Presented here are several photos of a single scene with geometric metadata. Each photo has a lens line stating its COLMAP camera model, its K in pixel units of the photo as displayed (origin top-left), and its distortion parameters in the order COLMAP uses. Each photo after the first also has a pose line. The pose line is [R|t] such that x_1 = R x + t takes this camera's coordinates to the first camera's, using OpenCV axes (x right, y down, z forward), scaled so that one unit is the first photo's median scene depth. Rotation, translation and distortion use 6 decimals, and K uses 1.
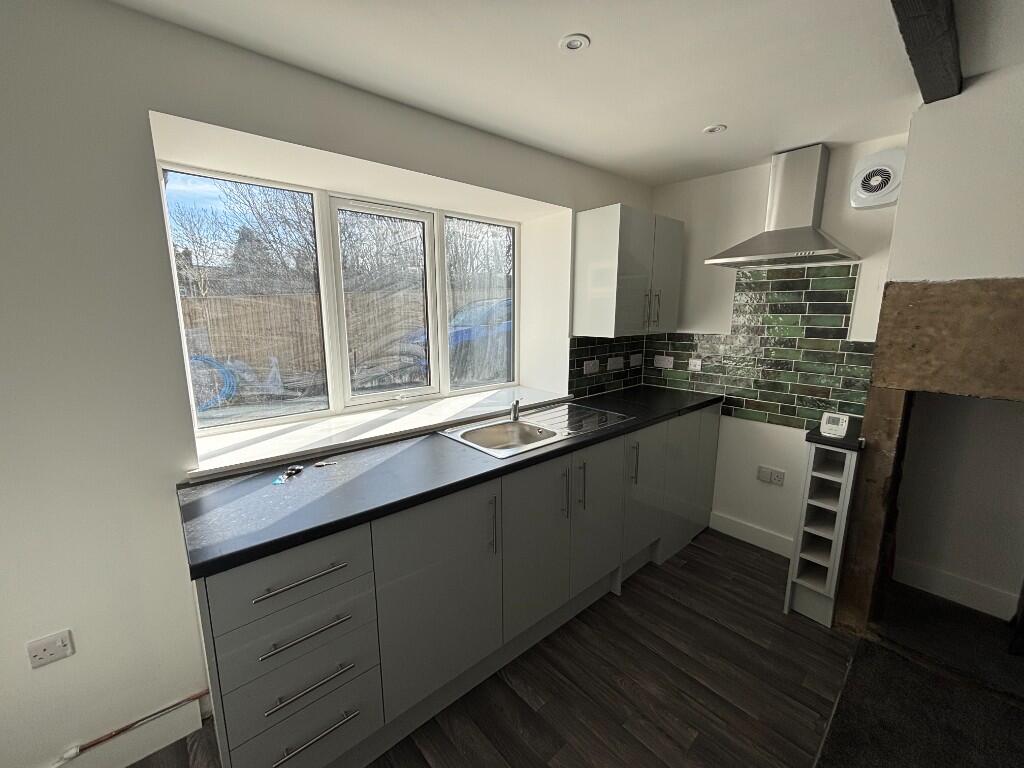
lens RADIAL K [[412.7, 0, 512.9], [0, 412.7, 382.6], [0, 0, 1]] dist [-0.001534, -0.000353]
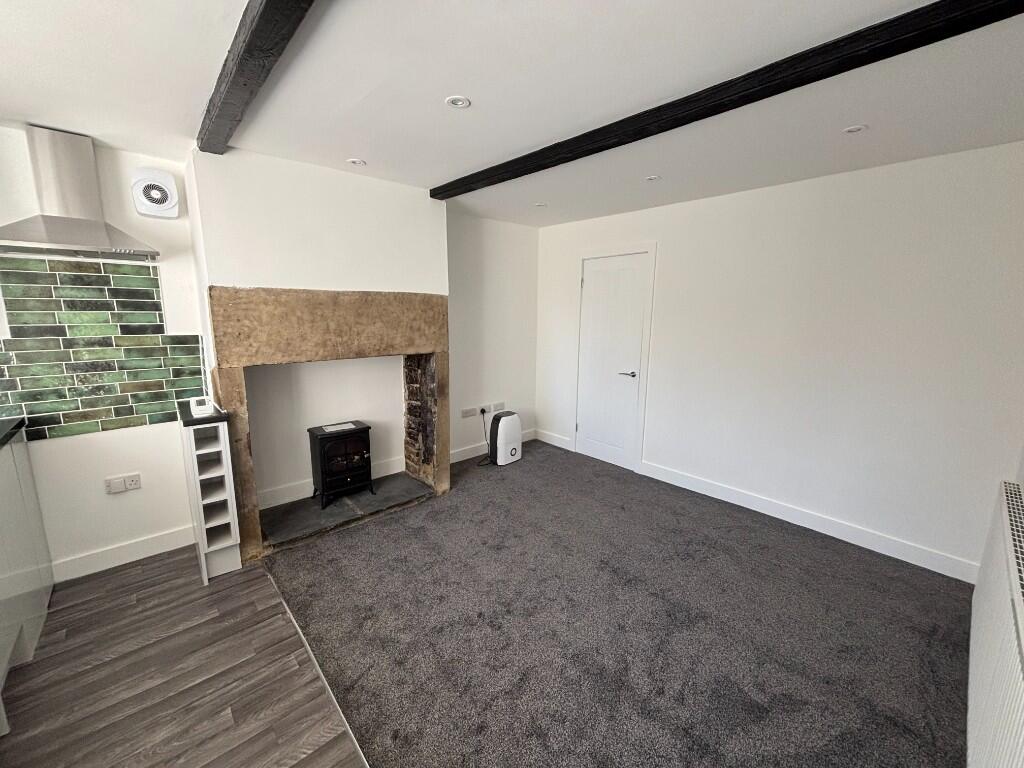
lens RADIAL K [[412.7, 0, 512.9], [0, 412.7, 382.6], [0, 0, 1]] dist [-0.001534, -0.000353]
pose [[-0.019806, -0.174835, 0.984399, -0.360791], [0.167737, 0.970055, 0.175662, -0.017962], [-0.985633, 0.168599, 0.010113, 0.102967]]
